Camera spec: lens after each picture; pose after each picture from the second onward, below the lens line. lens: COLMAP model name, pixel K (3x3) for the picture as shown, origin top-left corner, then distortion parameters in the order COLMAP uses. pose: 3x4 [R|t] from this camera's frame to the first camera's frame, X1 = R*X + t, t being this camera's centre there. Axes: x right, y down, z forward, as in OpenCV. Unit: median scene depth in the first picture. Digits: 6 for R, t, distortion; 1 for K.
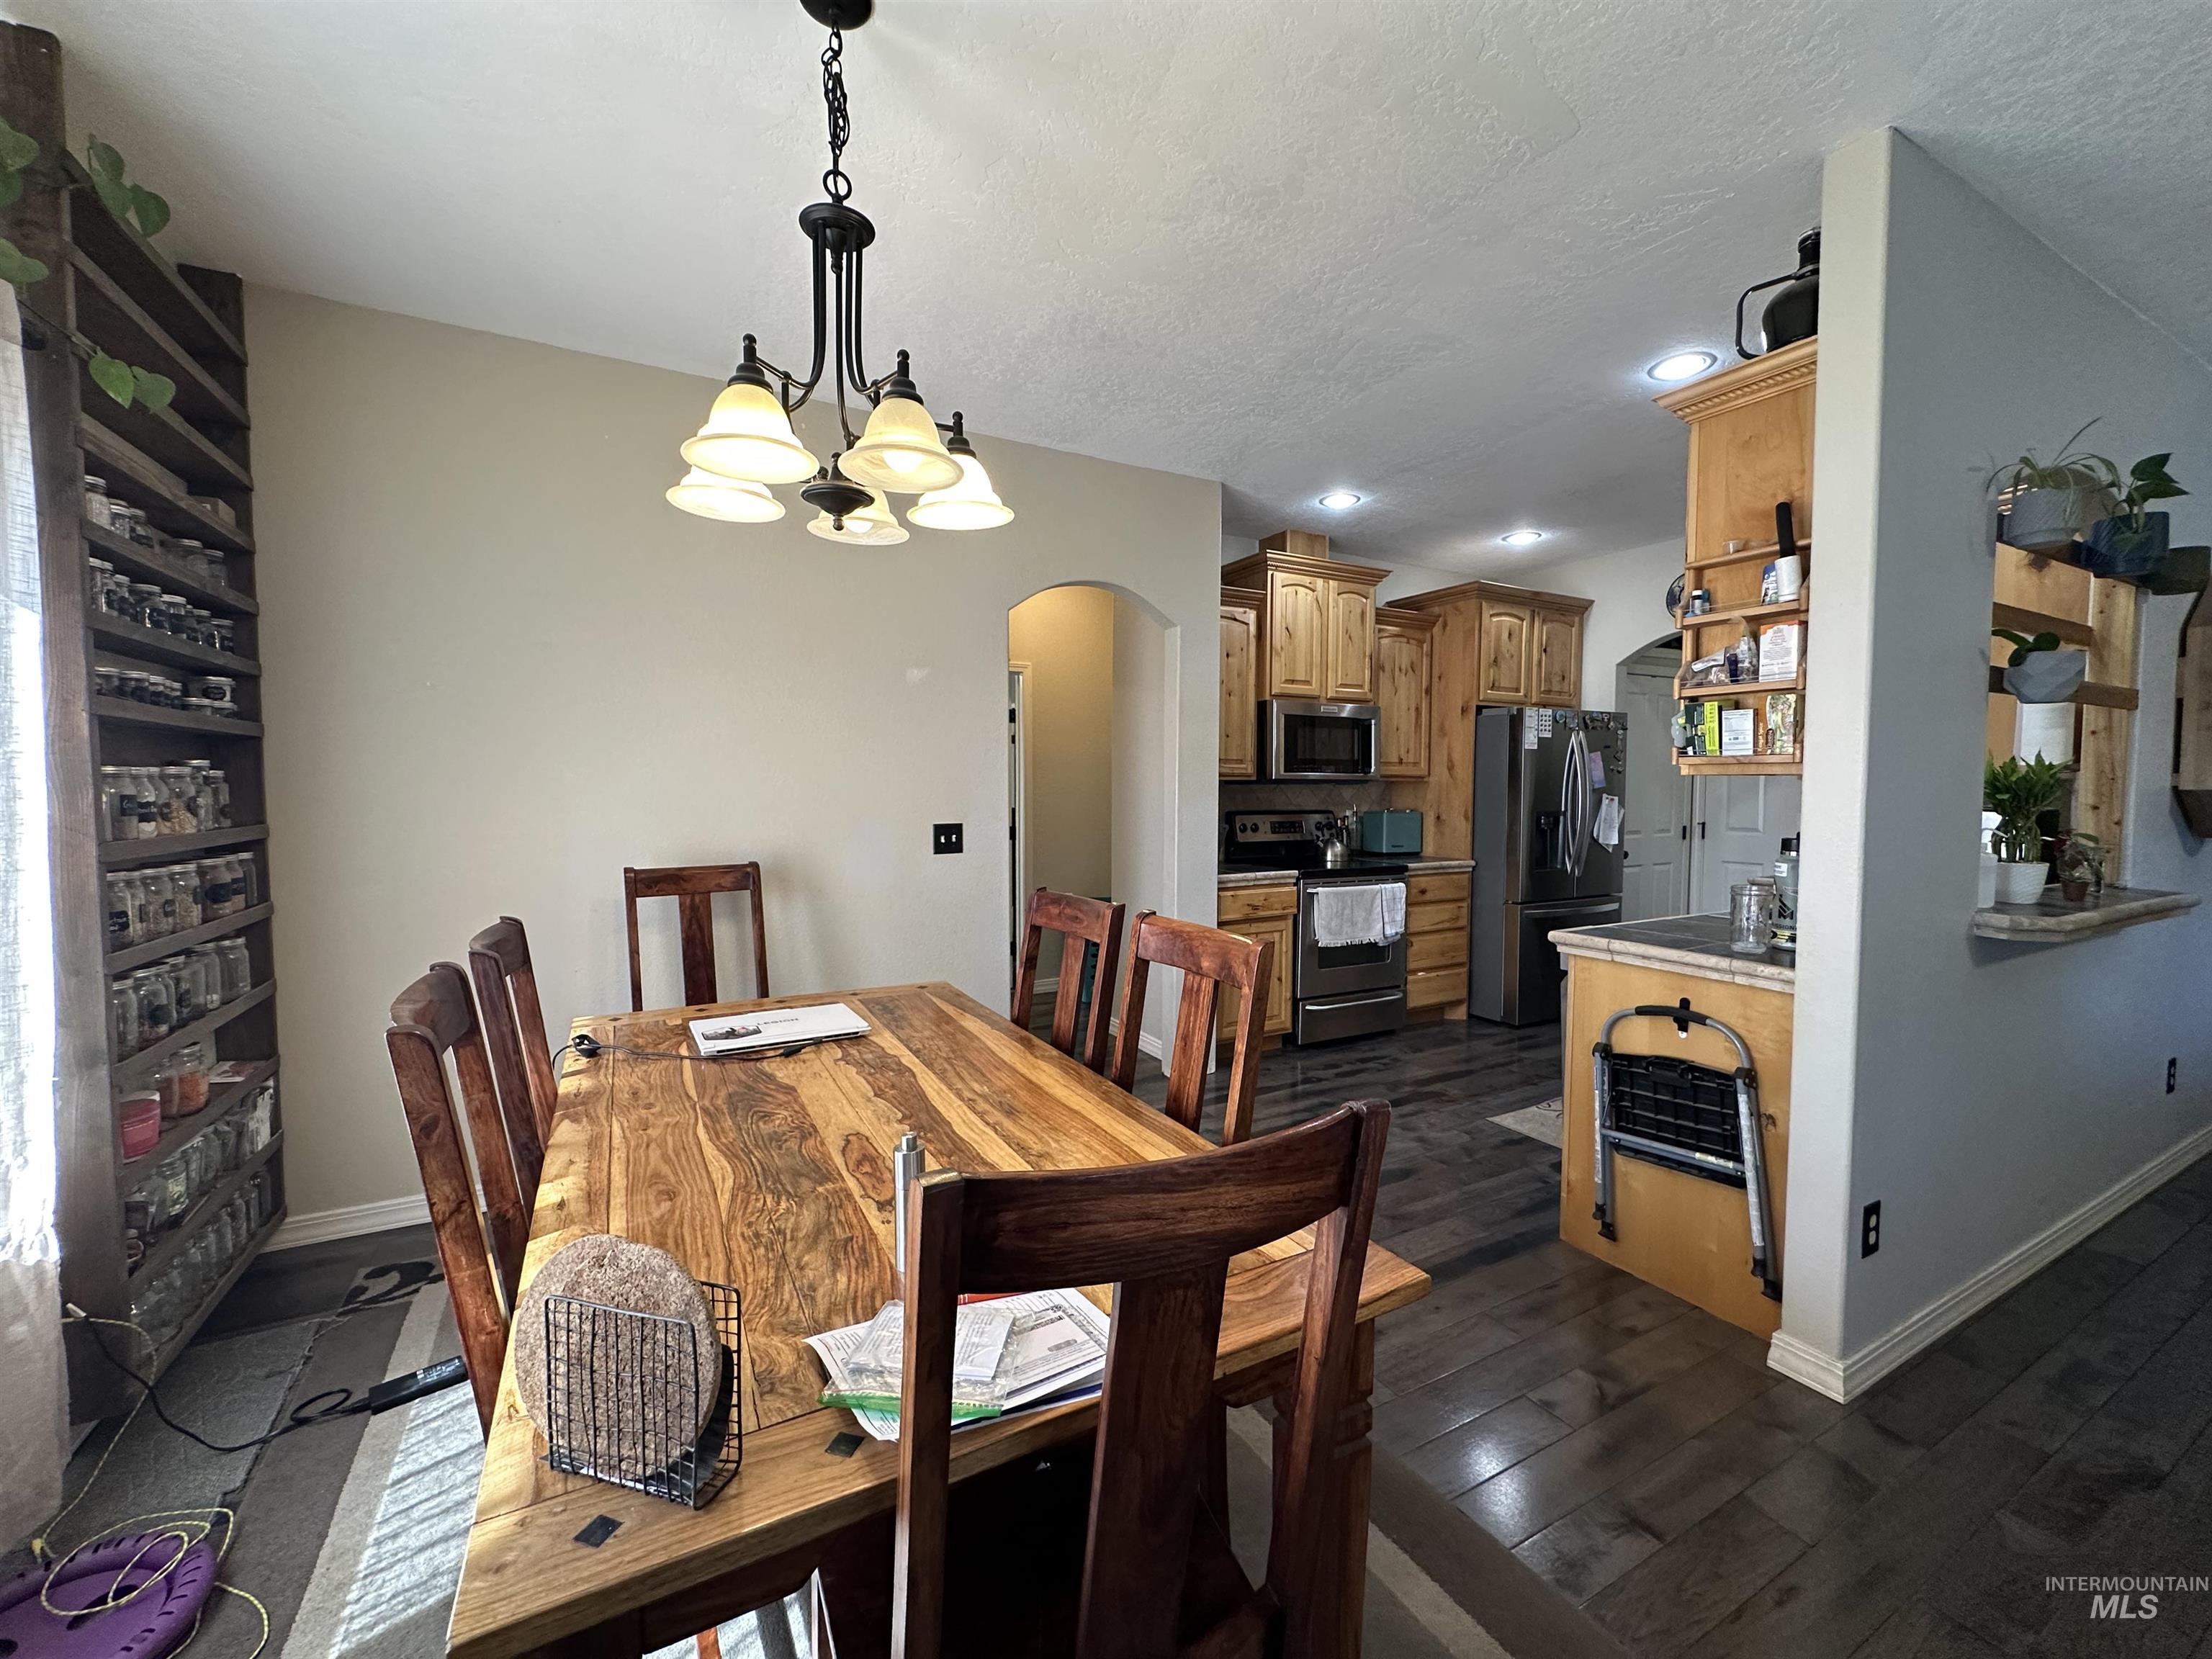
lens RADIAL K [[887.7, 0, 1106.0], [0, 887.7, 829.5], [0, 0, 1]] dist [0.000336, 0.000277]
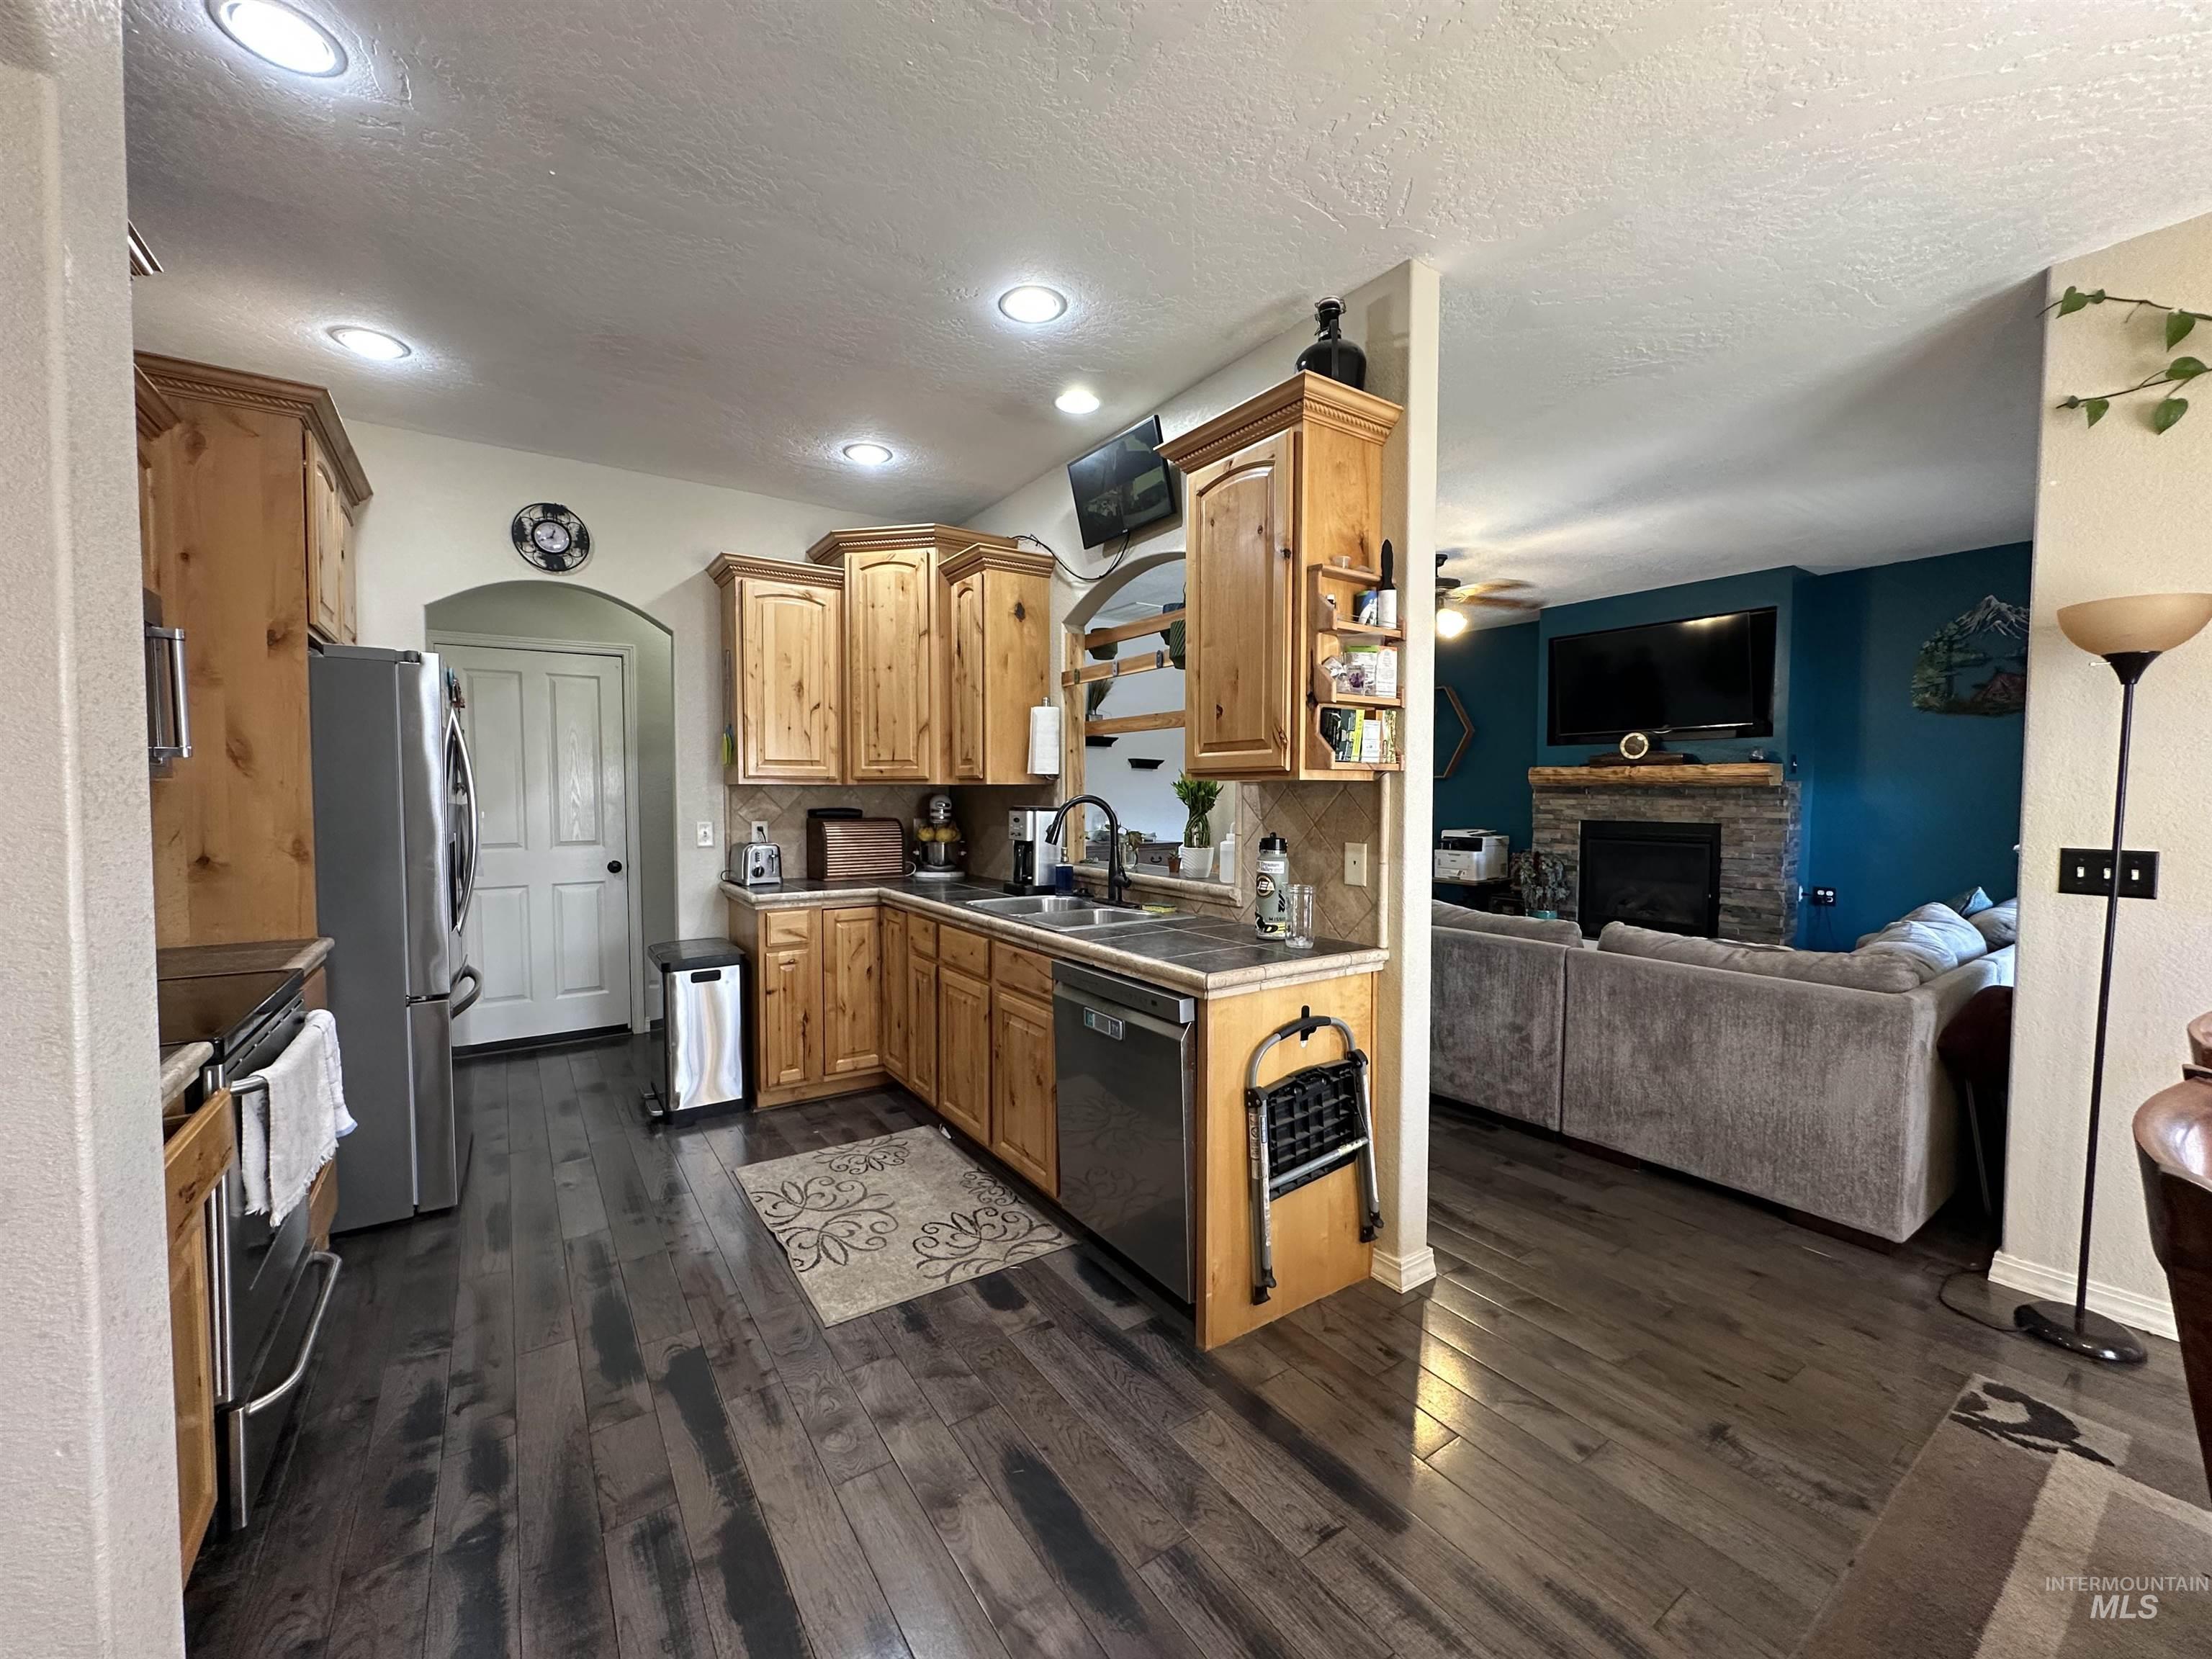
lens RADIAL K [[887.7, 0, 1106.0], [0, 887.7, 829.5], [0, 0, 1]] dist [0.000336, 0.000277]
pose [[-0.101001, -0.045585, 0.993841, -0.195084], [0.049611, 0.997476, 0.050794, -0.044346], [-0.993649, 0.054436, -0.098484, 0.850416]]
